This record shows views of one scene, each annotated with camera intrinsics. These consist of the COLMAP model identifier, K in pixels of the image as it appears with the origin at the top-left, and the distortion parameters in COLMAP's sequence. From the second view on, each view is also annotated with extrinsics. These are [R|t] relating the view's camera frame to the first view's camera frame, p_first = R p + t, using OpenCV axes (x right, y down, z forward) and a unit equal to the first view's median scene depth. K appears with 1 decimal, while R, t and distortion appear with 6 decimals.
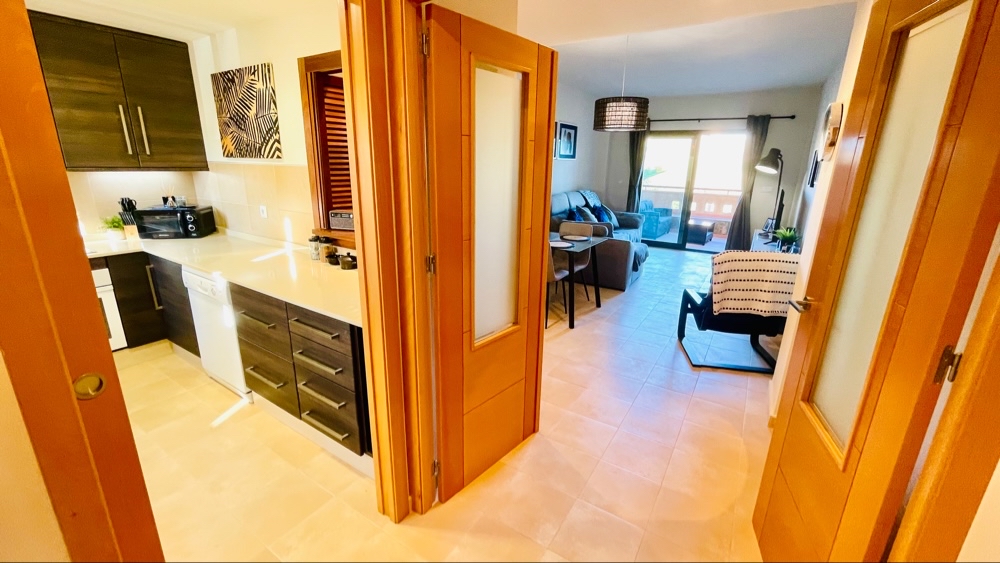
lens RADIAL K [[409.2, 0, 499.8], [0, 409.2, 273.8], [0, 0, 1]] dist [-0.001449, 0.001175]
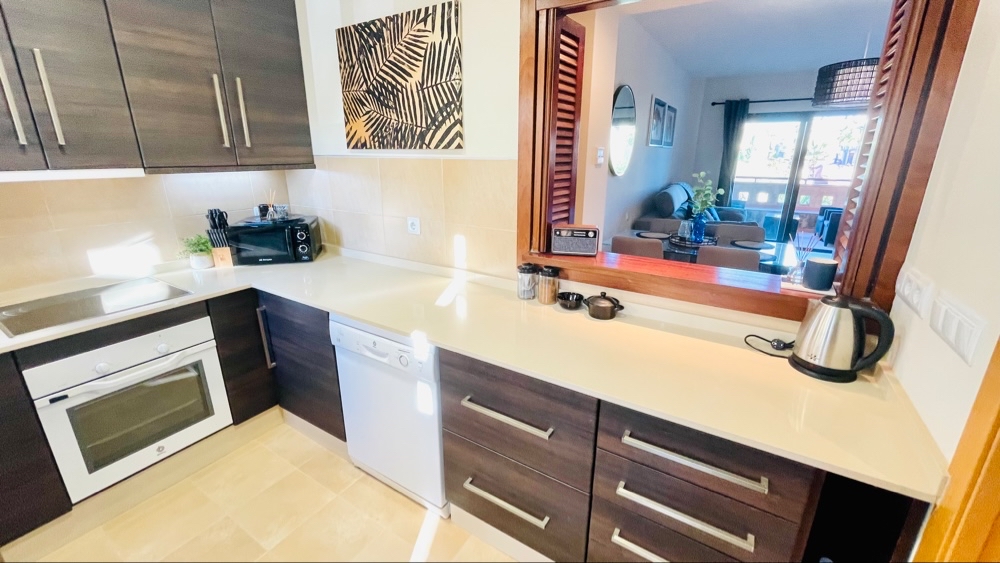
lens RADIAL K [[407.1, 0, 495.9], [0, 407.1, 274.1], [0, 0, 1]] dist [-0.003649, 0.000804]
pose [[0.999761, -0.020153, 0.008443, -0.413082], [0.019978, 0.999594, 0.020335, -0.073877], [-0.008850, -0.020161, 0.999758, 0.274762]]
